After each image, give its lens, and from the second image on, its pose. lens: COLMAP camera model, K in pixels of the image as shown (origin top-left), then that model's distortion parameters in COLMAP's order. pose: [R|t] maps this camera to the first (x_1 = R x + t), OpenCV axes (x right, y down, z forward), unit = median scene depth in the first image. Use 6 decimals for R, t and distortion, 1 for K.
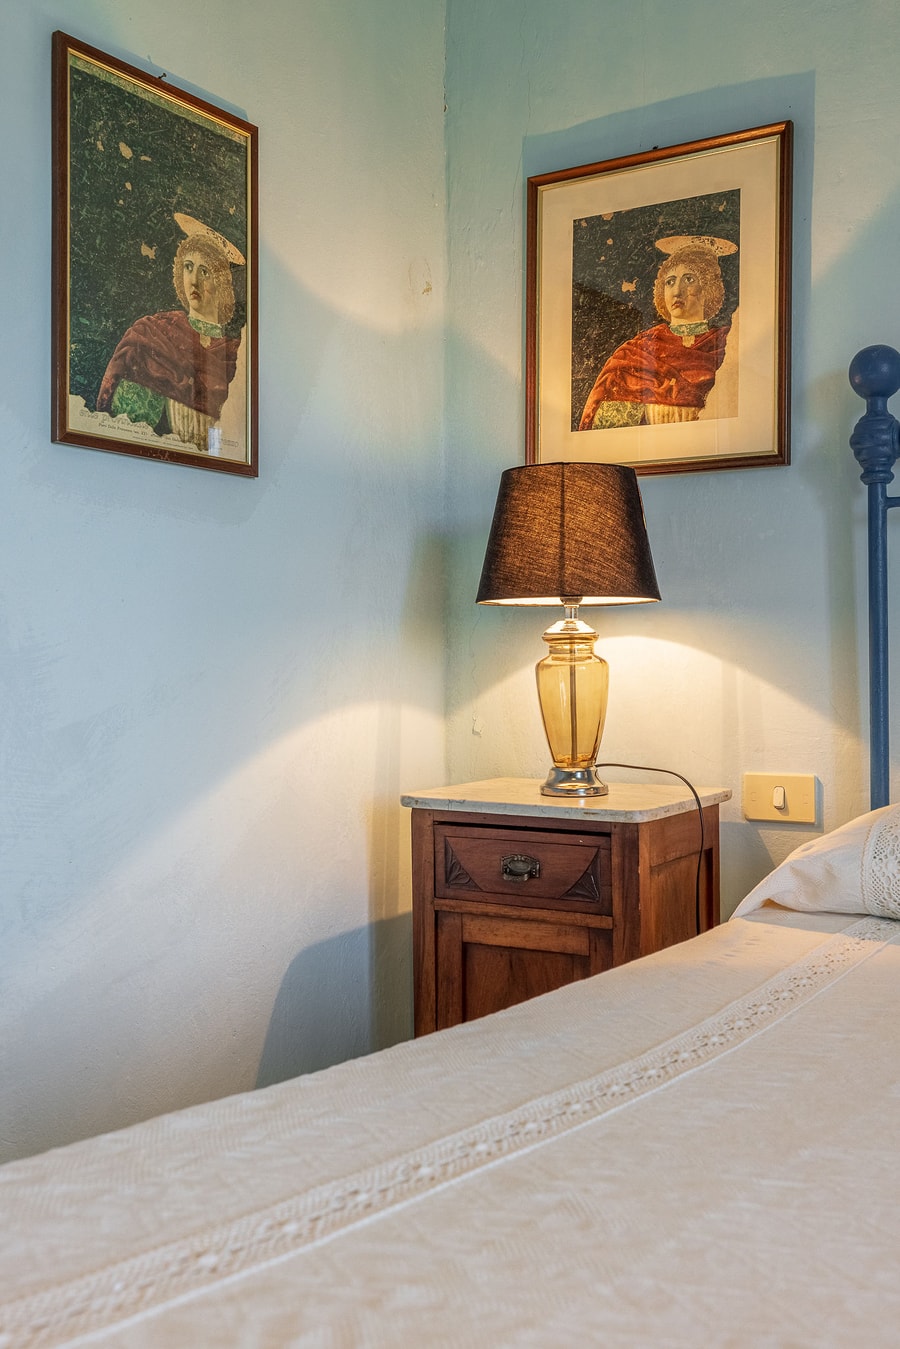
lens RADIAL K [[1384.1, 0, 450.3], [0, 1384.1, 674.0], [0, 0, 1]] dist [0.018221, 0.000000]
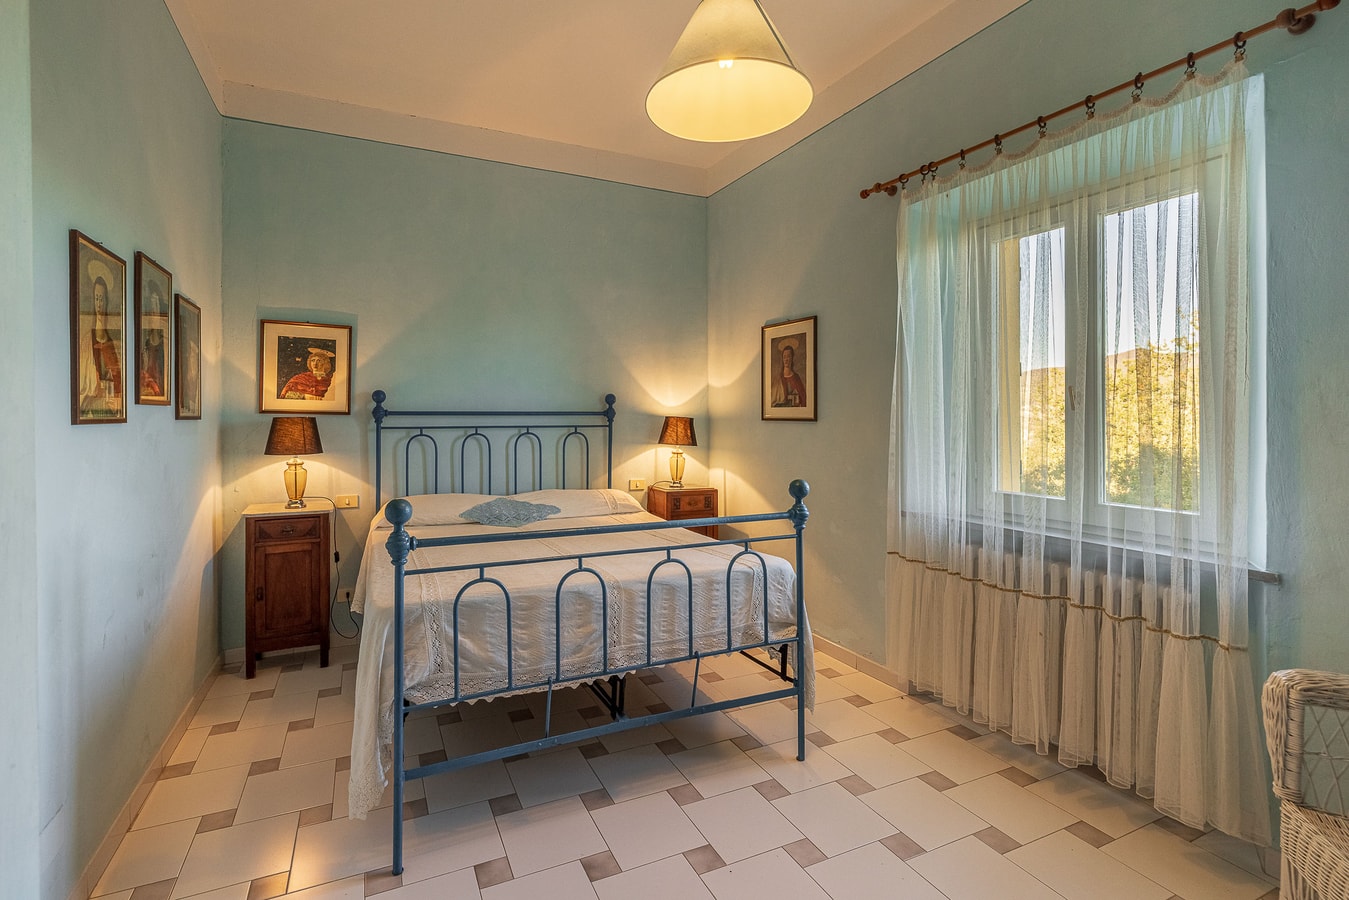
lens RADIAL K [[605.0, 0, 653.1], [0, 605.0, 423.1], [0, 0, 1]] dist [-0.000399, -0.000014]
pose [[0.492413, -0.002792, 0.870357, -0.788110], [-0.015838, 0.999801, 0.012168, -0.158408], [-0.870218, -0.019777, 0.492270, -0.549002]]
